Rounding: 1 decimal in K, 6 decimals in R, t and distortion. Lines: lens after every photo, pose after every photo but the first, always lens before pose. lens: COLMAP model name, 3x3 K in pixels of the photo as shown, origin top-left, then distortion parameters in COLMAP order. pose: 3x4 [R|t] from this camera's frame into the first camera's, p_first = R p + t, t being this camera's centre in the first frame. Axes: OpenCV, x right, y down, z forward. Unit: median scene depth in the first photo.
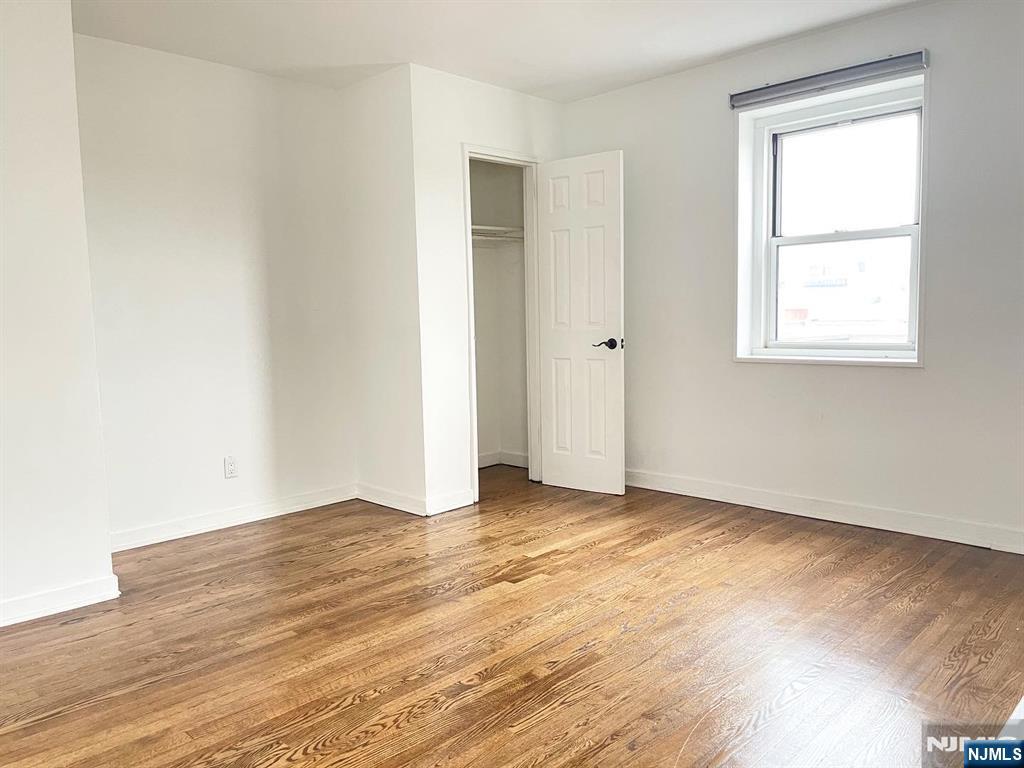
lens RADIAL K [[785.2, 0, 515.7], [0, 785.2, 382.2], [0, 0, 1]] dist [0.042912, -0.024997]
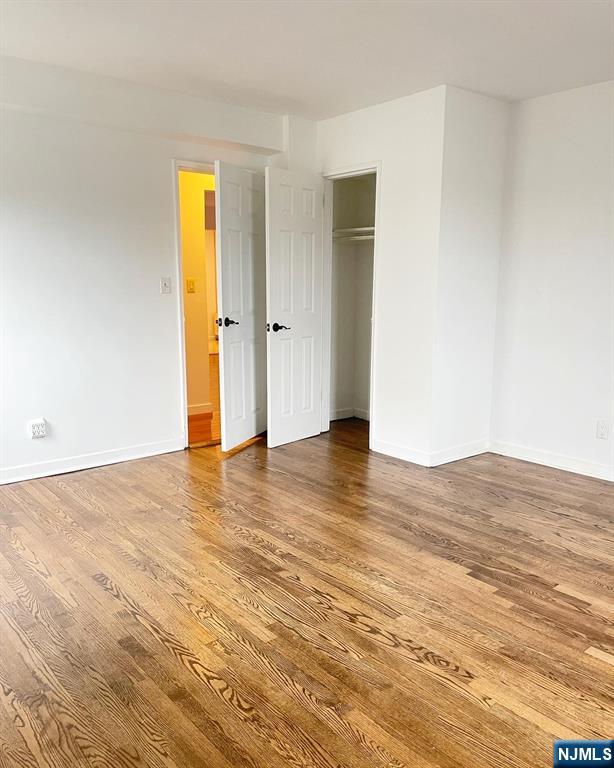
lens RADIAL K [[630.7, 0, 302.7], [0, 630.7, 382.9], [0, 0, 1]] dist [0.045051, -0.013330]
pose [[-0.116608, 0.180574, -0.976625, 0.785271], [-0.089486, 0.977423, 0.191406, -0.133566], [0.989138, 0.109713, -0.097816, 0.815984]]
